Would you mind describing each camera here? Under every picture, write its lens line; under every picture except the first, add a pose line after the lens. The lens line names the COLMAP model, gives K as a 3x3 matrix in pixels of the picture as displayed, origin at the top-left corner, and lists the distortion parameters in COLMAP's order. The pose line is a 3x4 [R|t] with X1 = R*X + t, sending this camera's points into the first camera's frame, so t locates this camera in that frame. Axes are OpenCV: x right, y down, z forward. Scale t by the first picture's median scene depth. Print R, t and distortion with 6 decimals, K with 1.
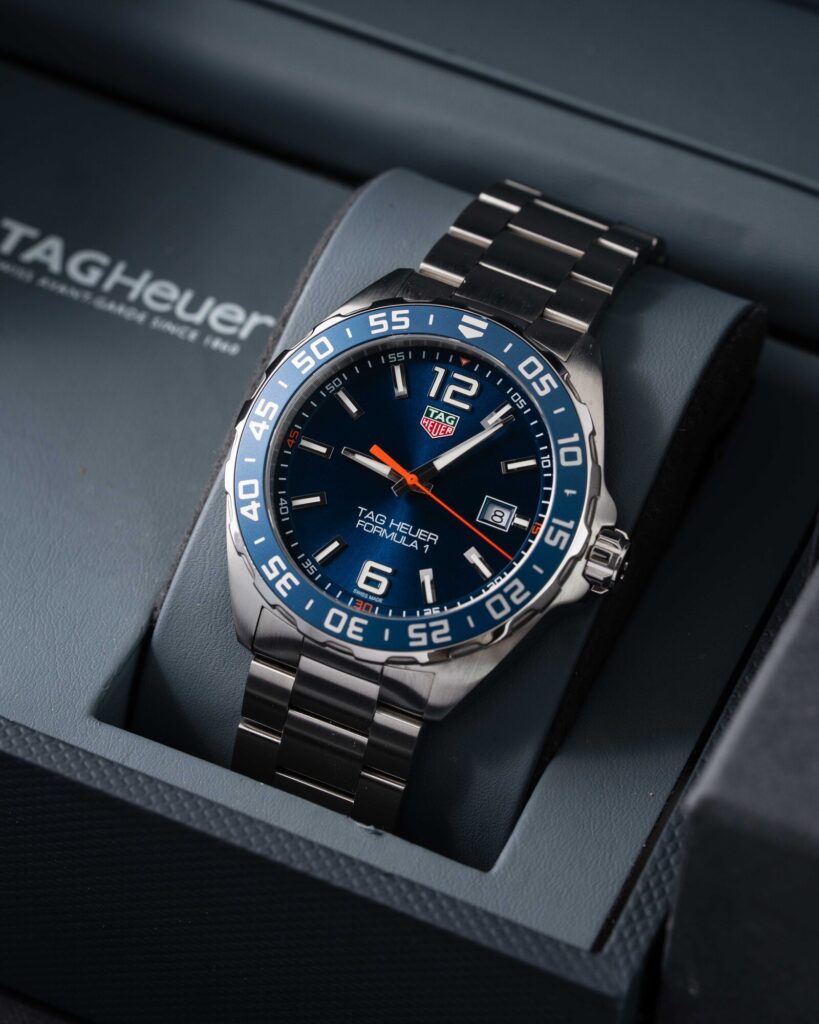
lens RADIAL K [[4436.0, 0, 409.5], [0, 4436.0, 512.0], [0, 0, 1]] dist [0.069130, 0.399364]
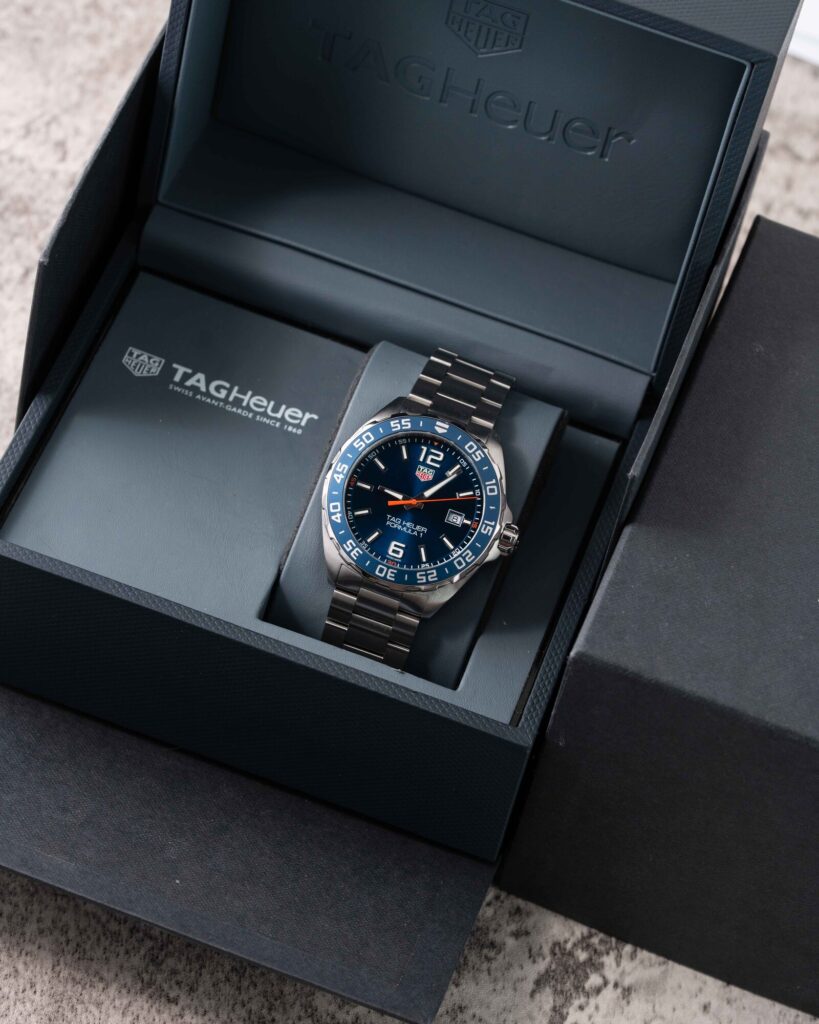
lens RADIAL K [[4436.0, 0, 409.5], [0, 4436.0, 512.0], [0, 0, 1]] dist [0.069130, 0.399364]
pose [[0.987376, -0.010825, 0.158025, -0.326925], [0.006165, 0.999532, 0.029948, -0.064217], [-0.158275, -0.028596, 0.986981, -1.035082]]
